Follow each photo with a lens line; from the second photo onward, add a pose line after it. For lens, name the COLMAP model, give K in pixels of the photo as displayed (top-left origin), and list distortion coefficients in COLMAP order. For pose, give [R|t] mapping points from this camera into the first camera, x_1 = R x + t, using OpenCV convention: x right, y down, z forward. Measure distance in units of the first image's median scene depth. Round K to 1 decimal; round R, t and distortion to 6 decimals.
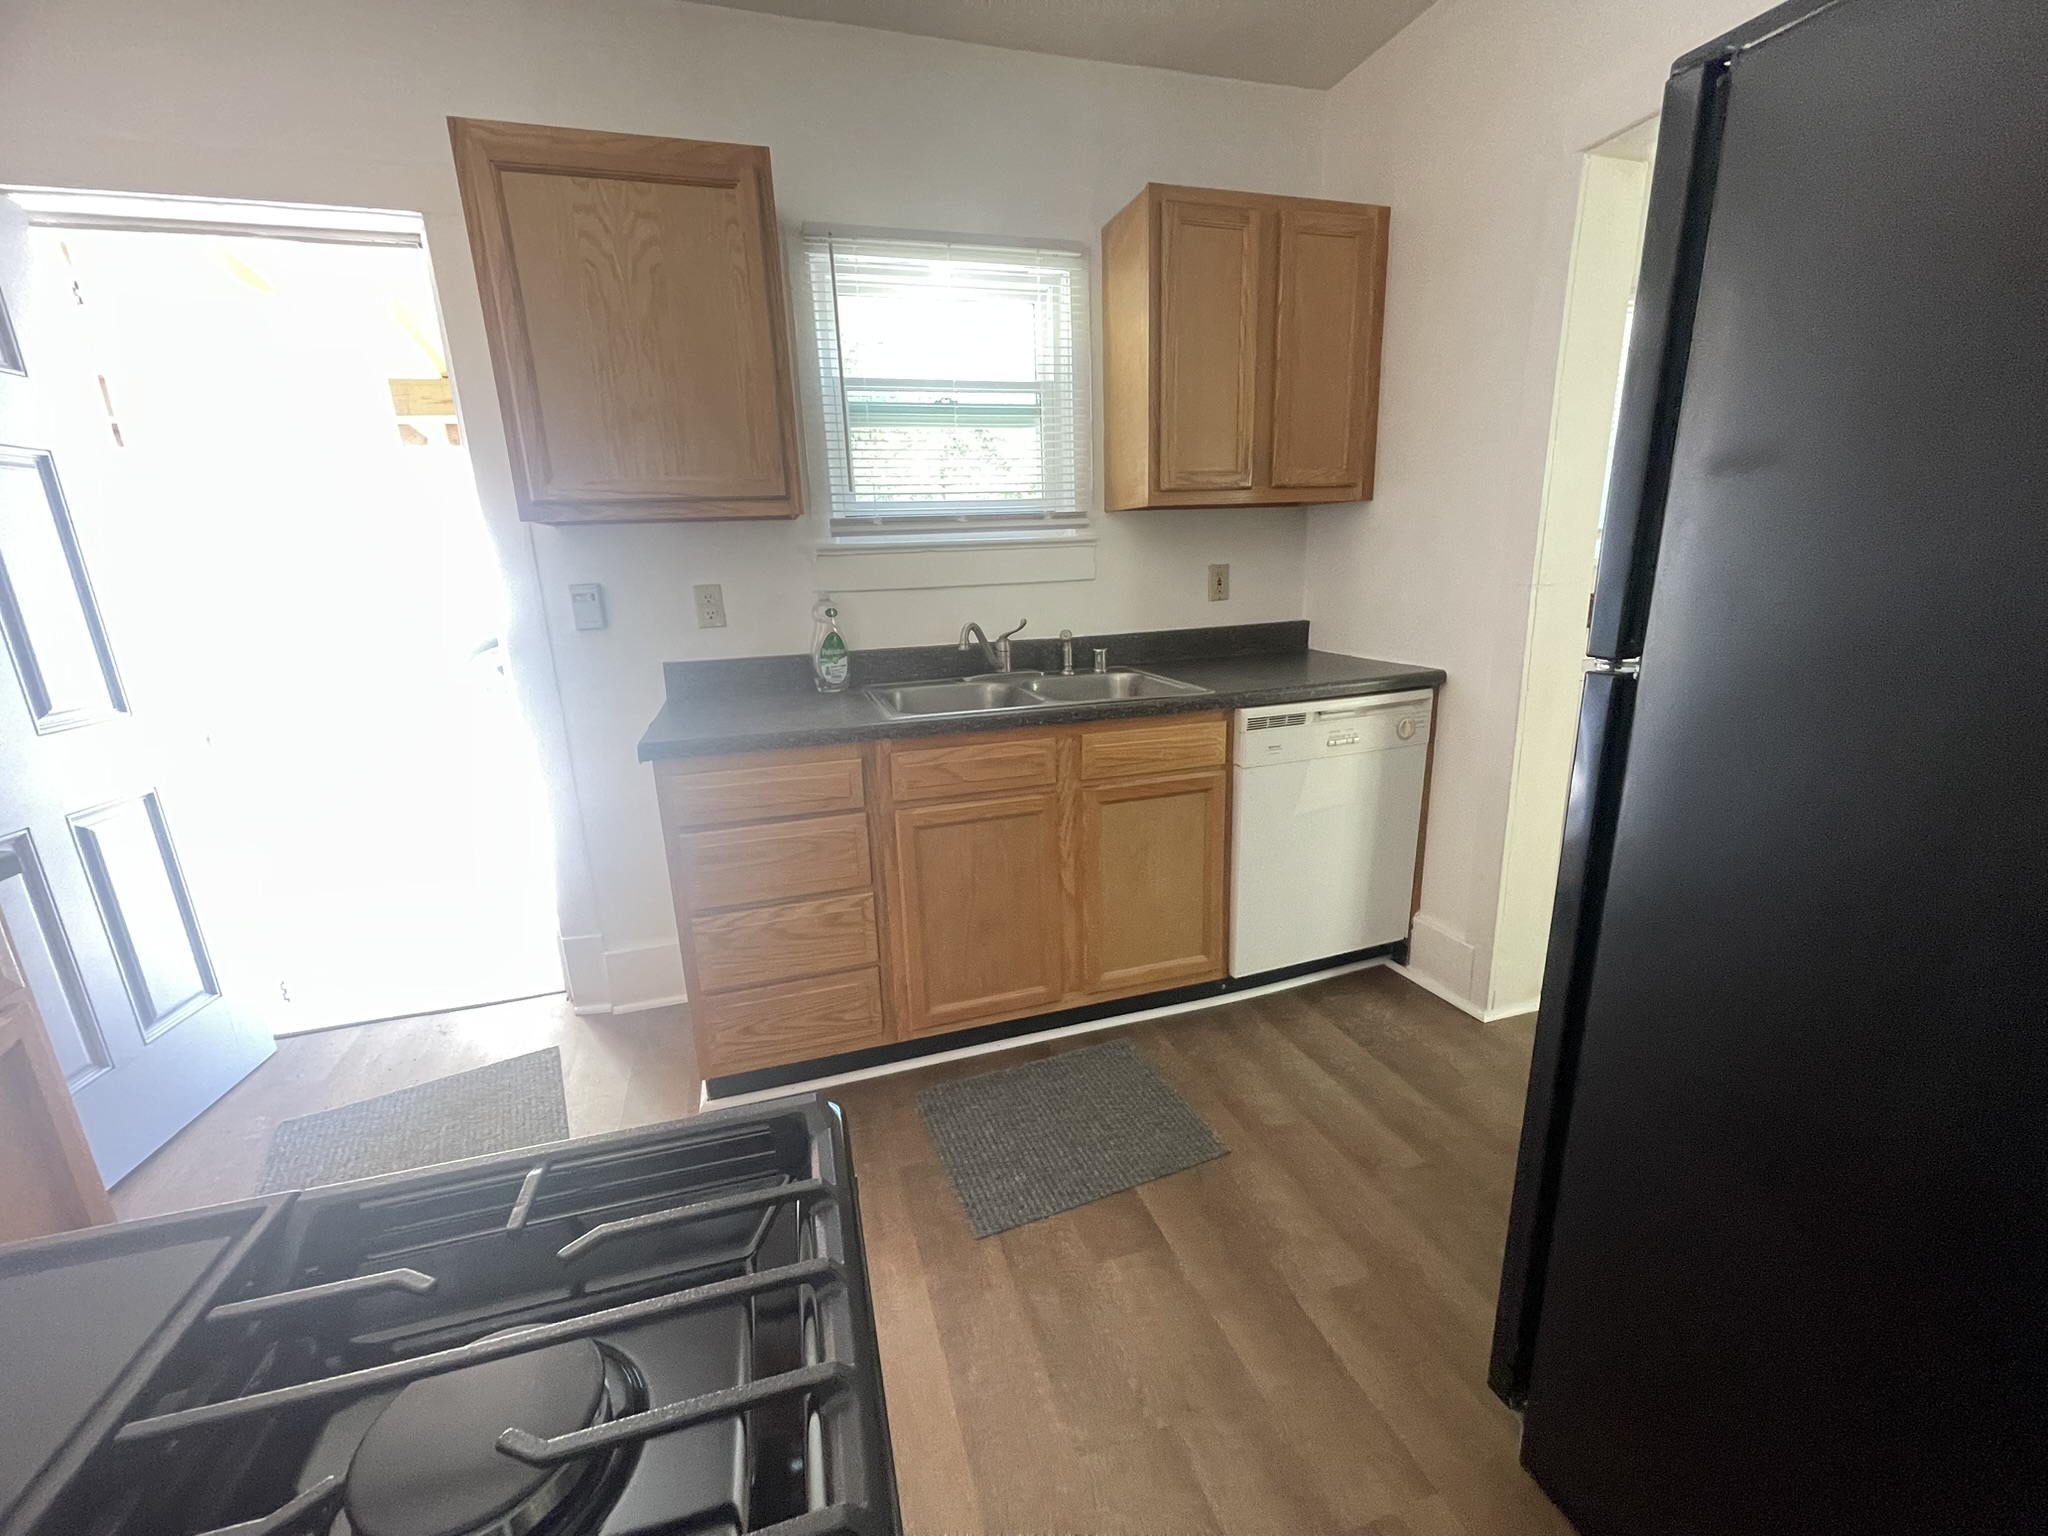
lens RADIAL K [[821.3, 0, 1021.1], [0, 821.3, 767.7], [0, 0, 1]] dist [-0.006370, -0.000054]
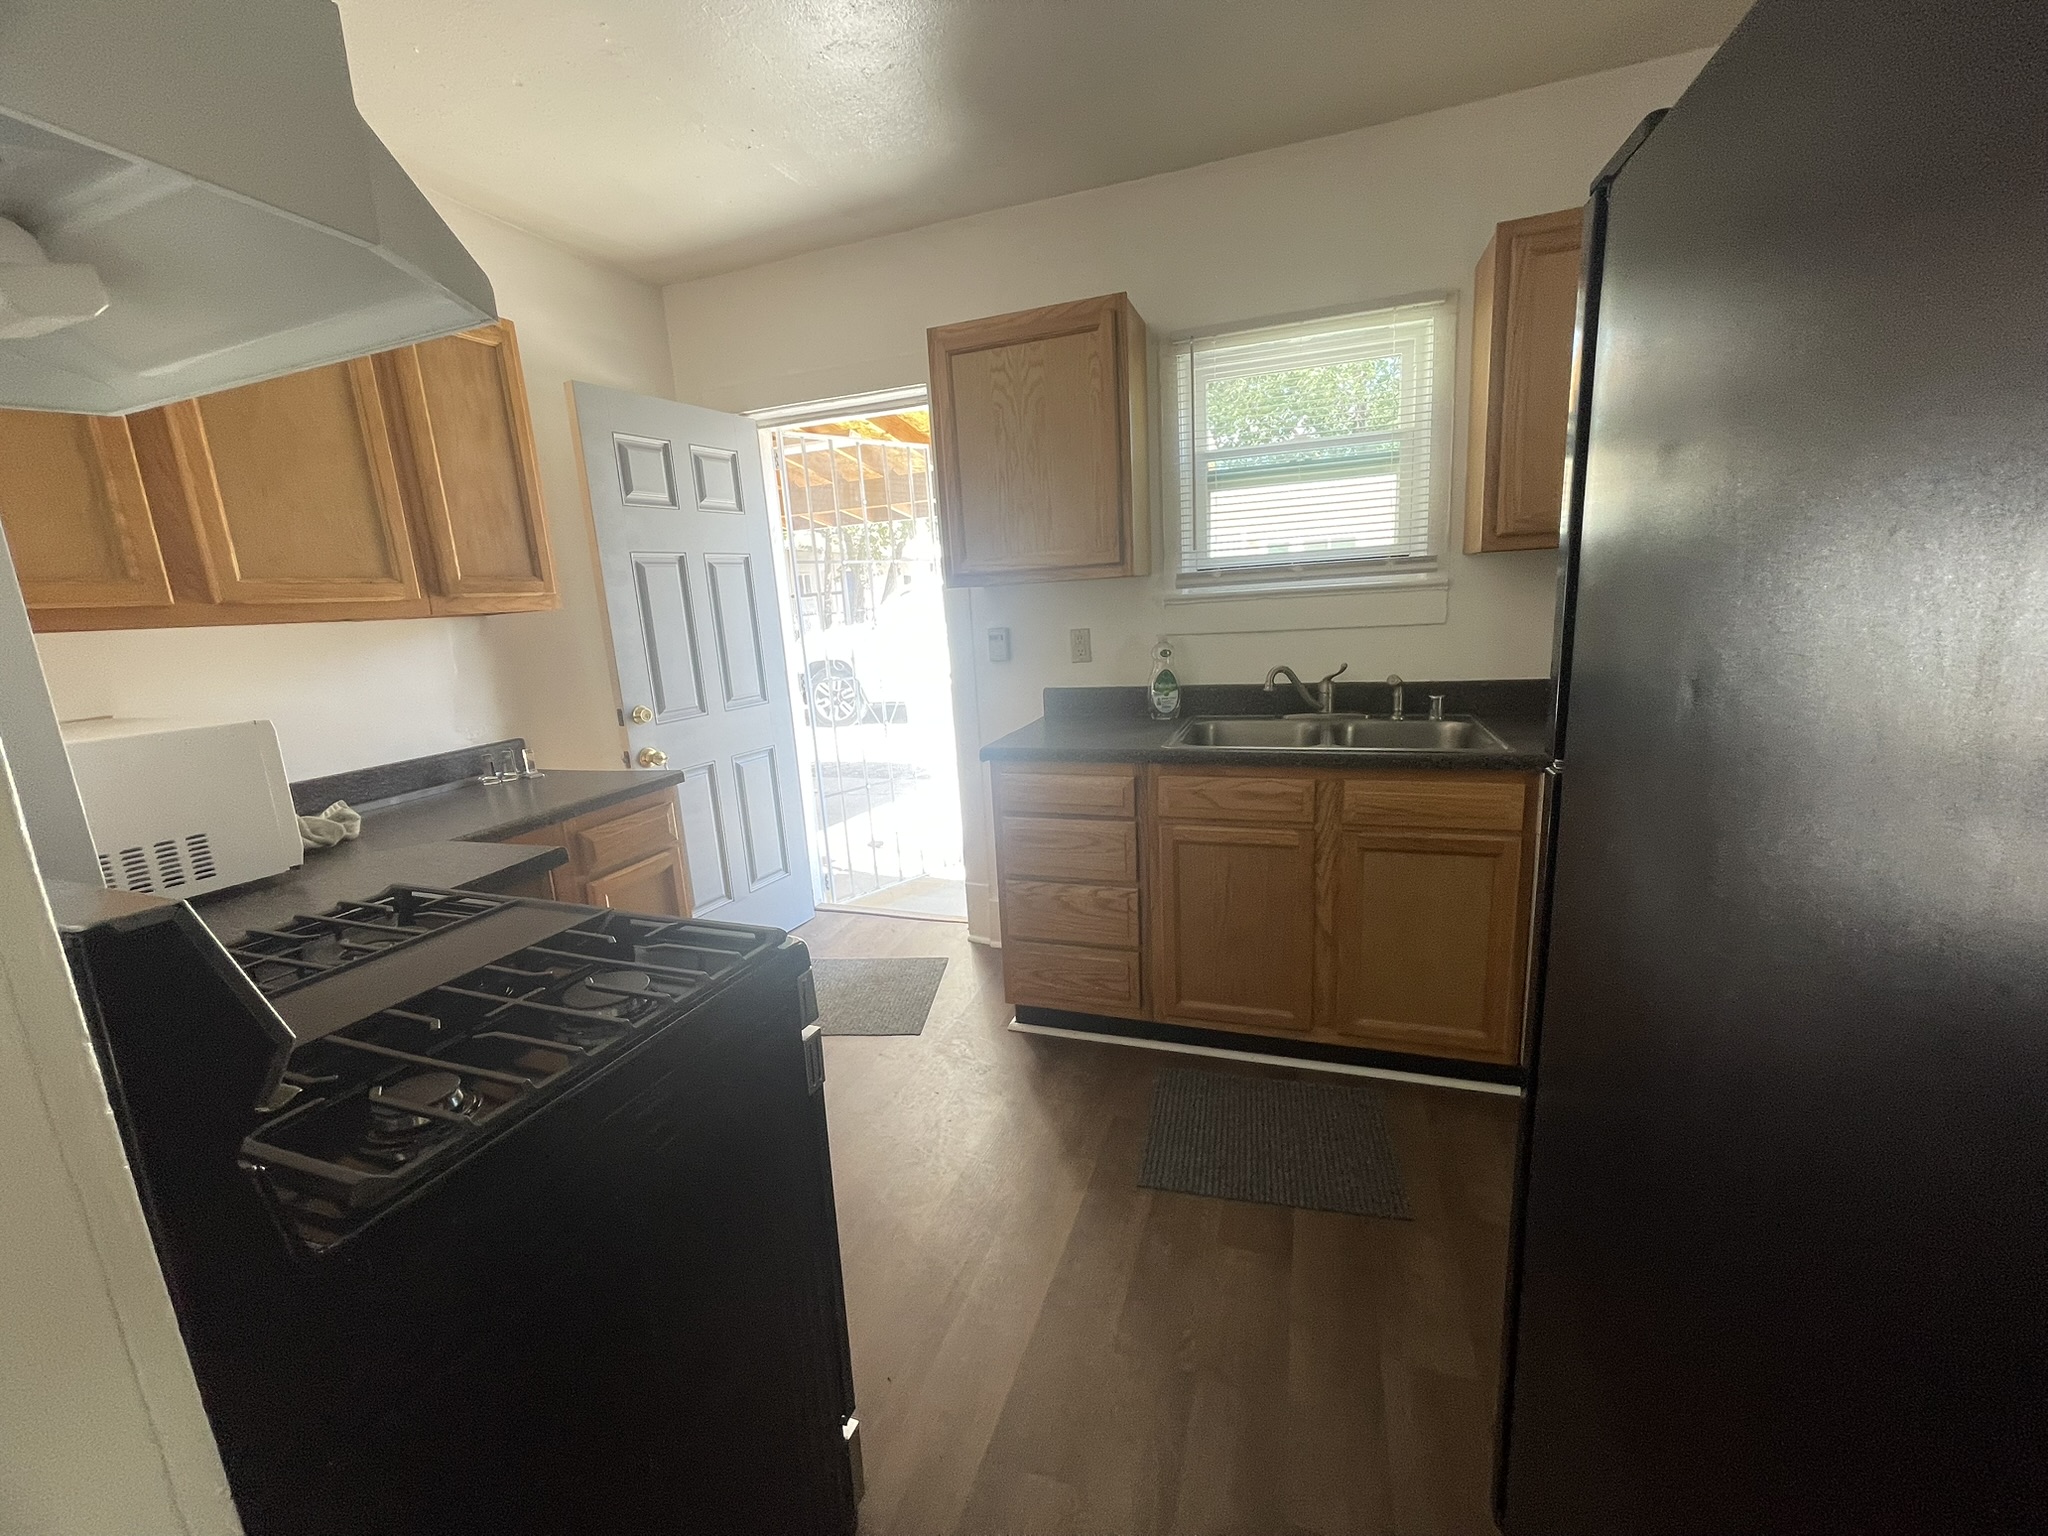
lens RADIAL K [[821.3, 0, 1023.5], [0, 821.3, 768.6], [0, 0, 1]] dist [-0.006370, -0.000054]
pose [[0.802991, 0.111378, -0.585492, 0.325612], [-0.120627, 0.992423, 0.023352, -0.026972], [0.583657, 0.051875, 0.810342, -0.072987]]
